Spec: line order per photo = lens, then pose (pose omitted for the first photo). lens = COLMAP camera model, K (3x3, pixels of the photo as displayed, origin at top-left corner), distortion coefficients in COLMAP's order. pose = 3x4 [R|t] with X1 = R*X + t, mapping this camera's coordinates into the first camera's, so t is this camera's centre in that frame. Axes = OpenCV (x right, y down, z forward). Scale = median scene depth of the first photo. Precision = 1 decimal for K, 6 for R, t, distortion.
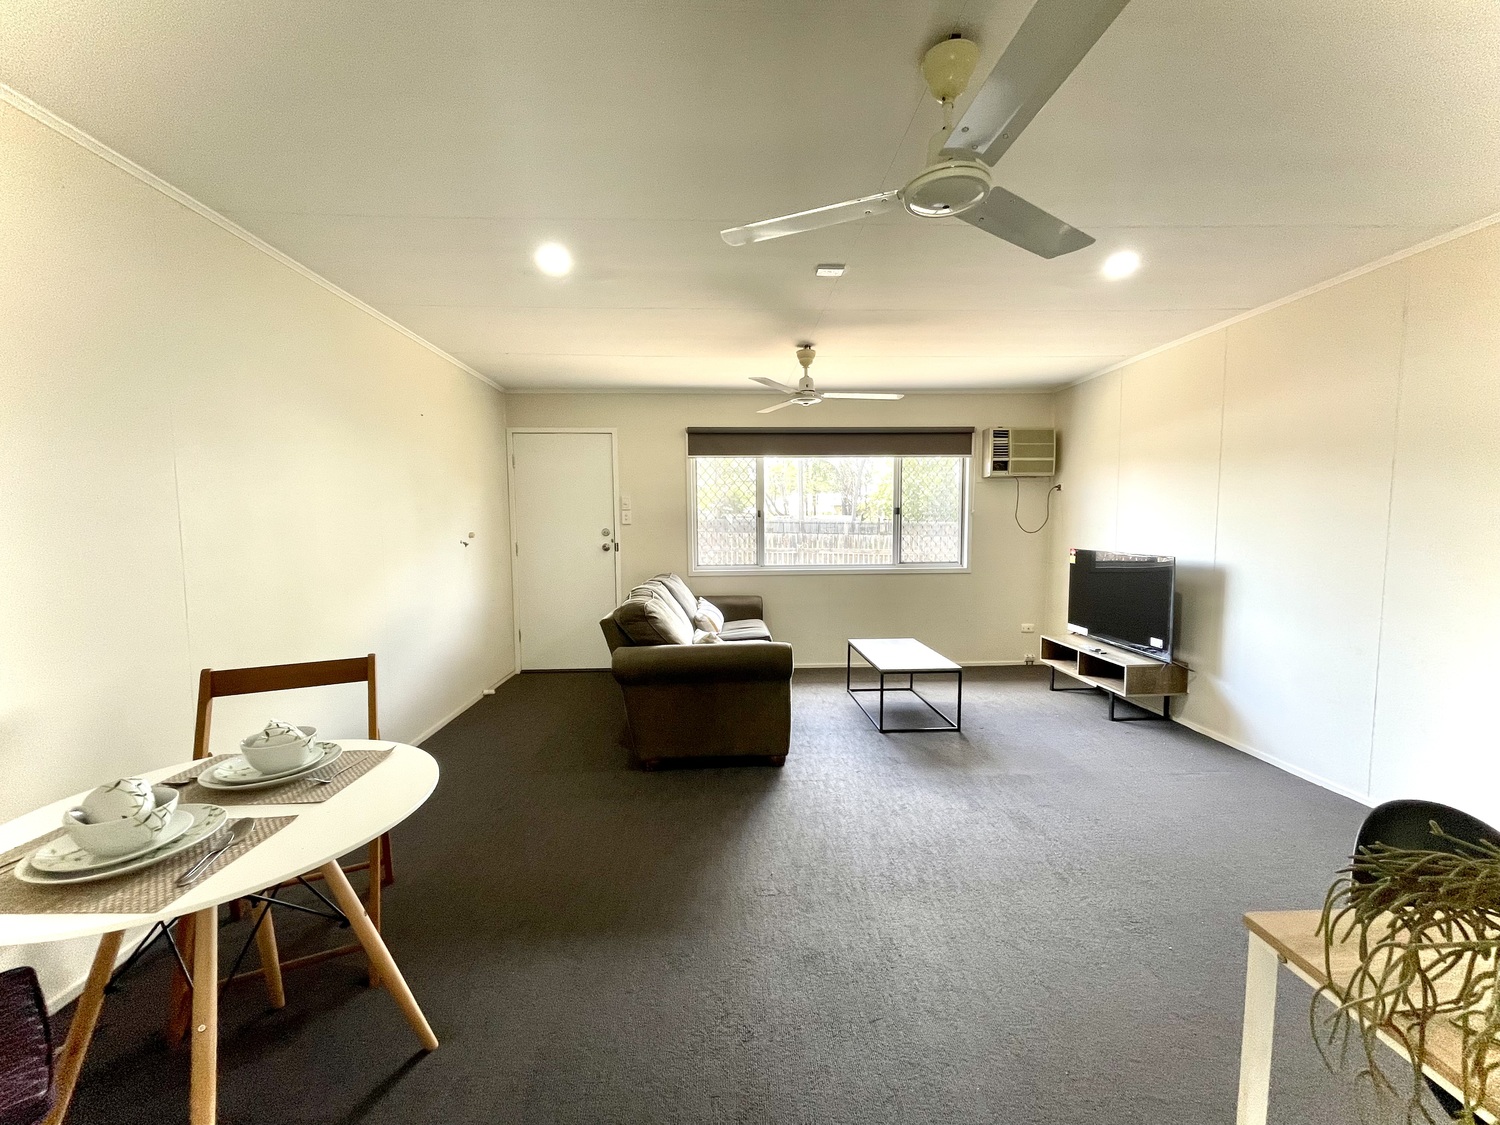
lens RADIAL K [[606.9, 0, 744.3], [0, 606.9, 566.0], [0, 0, 1]] dist [0.001399, 0.000326]
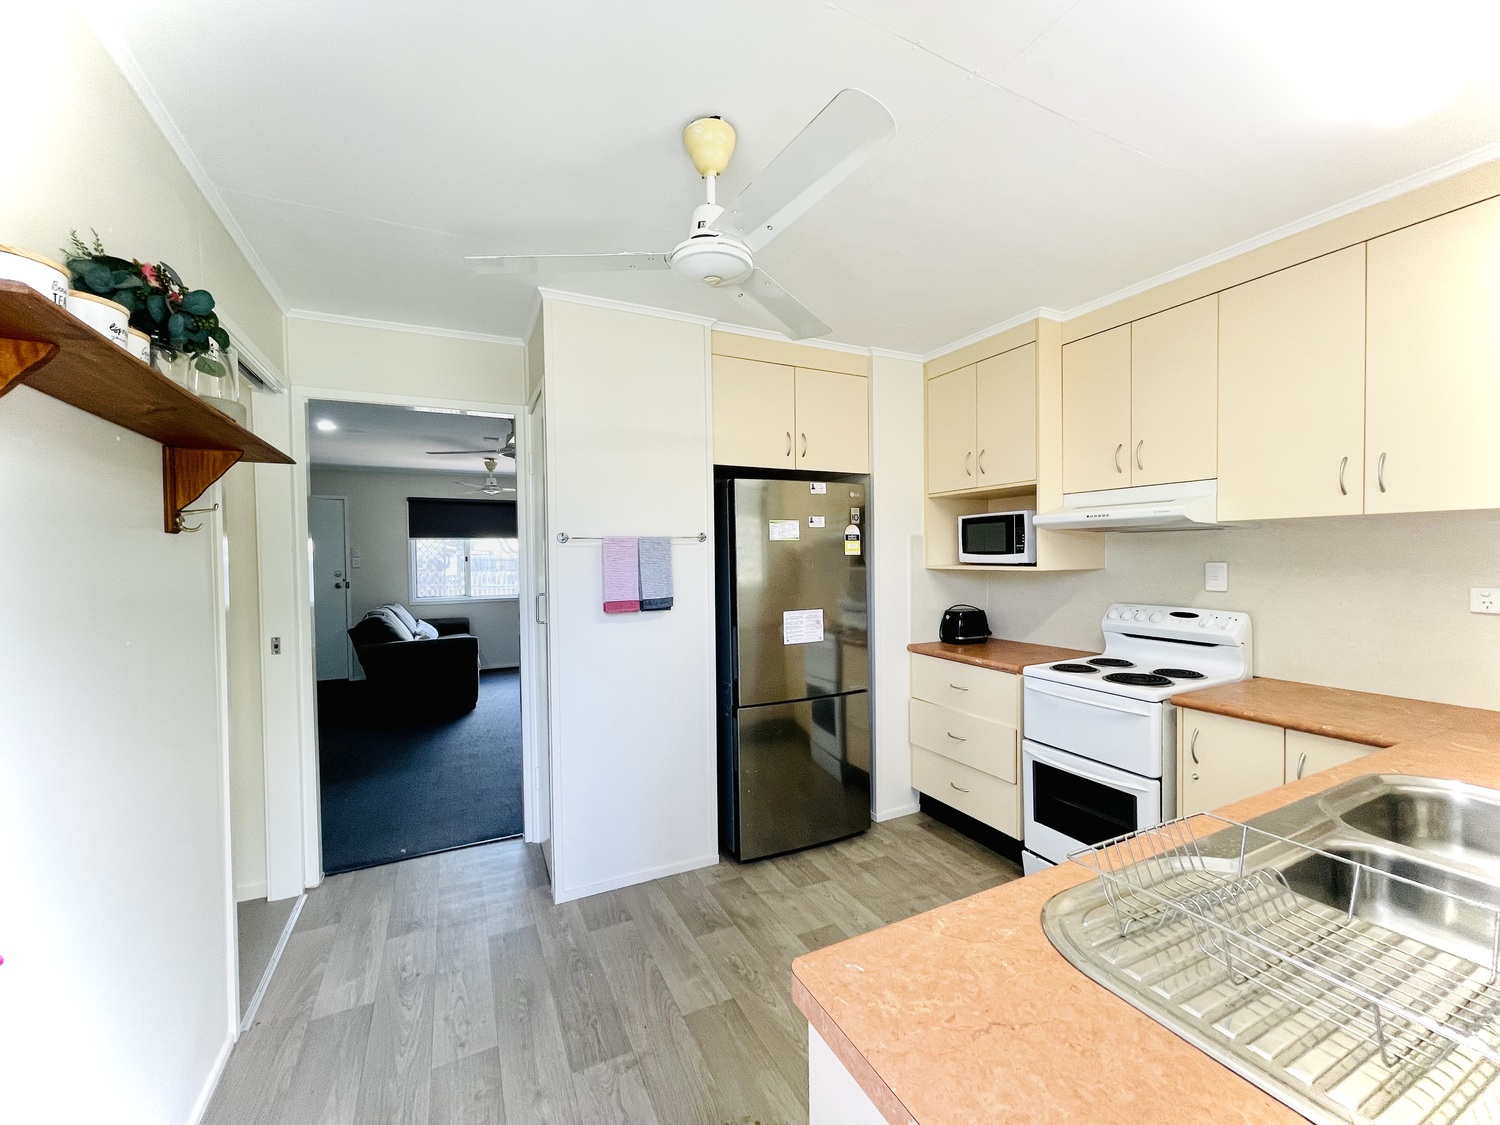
lens RADIAL K [[606.9, 0, 744.3], [0, 606.9, 566.0], [0, 0, 1]] dist [0.001399, 0.000326]
pose [[0.914464, -0.011569, 0.404503, 0.046511], [0.037017, 0.997792, -0.055148, 0.033094], [-0.402971, 0.065405, 0.912872, -0.573730]]
